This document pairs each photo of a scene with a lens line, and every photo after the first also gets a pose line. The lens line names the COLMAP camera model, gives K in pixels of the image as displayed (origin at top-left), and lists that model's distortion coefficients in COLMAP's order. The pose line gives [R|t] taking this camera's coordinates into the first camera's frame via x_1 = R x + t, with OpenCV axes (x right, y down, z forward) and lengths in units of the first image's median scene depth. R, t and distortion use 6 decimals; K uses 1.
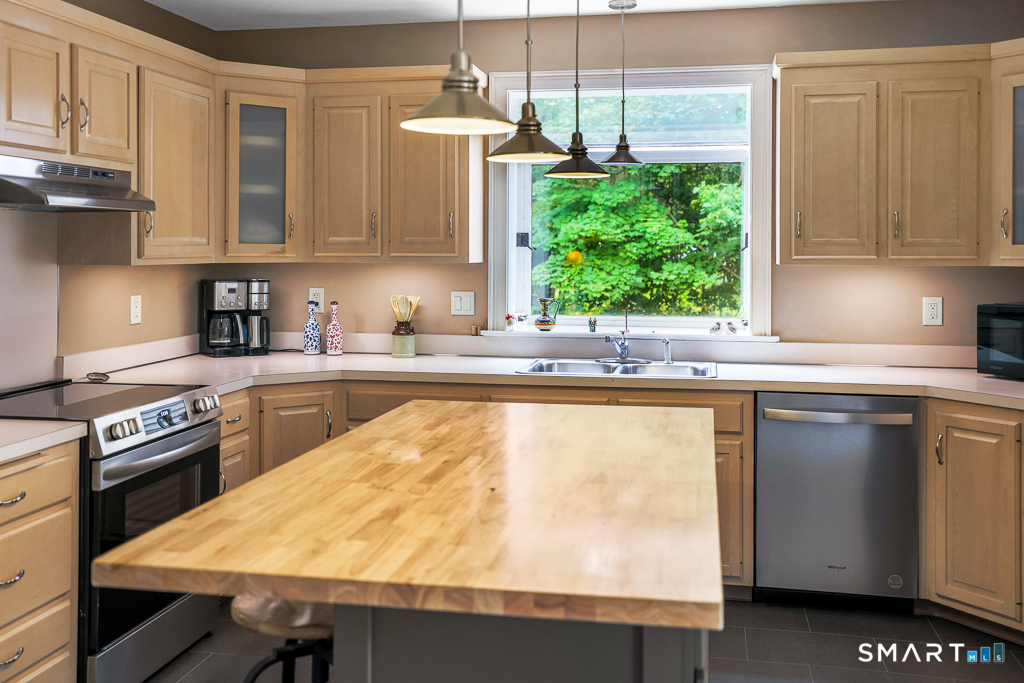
lens RADIAL K [[1023.8, 0, 508.1], [0, 1023.8, 257.1], [0, 0, 1]] dist [0.043827, 0.006417]
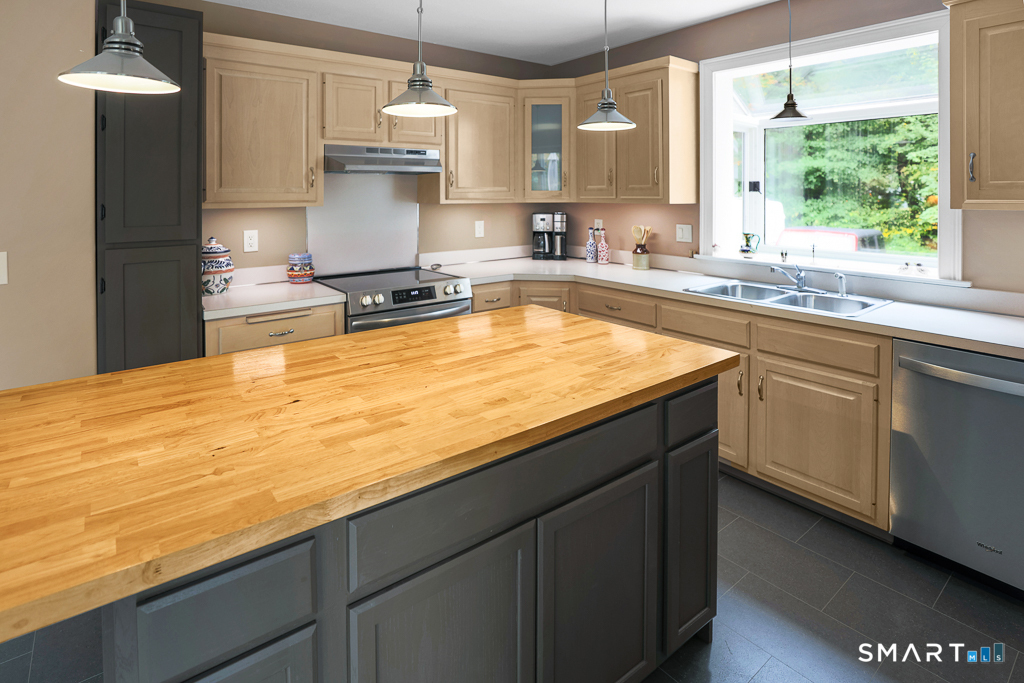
lens RADIAL K [[545.5, 0, 507.2], [0, 545.5, 192.1], [0, 0, 1]] dist [0.001098, 0.000709]
pose [[0.754739, -0.006102, -0.655997, 0.262103], [-0.001340, 0.999940, -0.010843, -0.001448], [0.656024, 0.009063, 0.754686, 0.310016]]
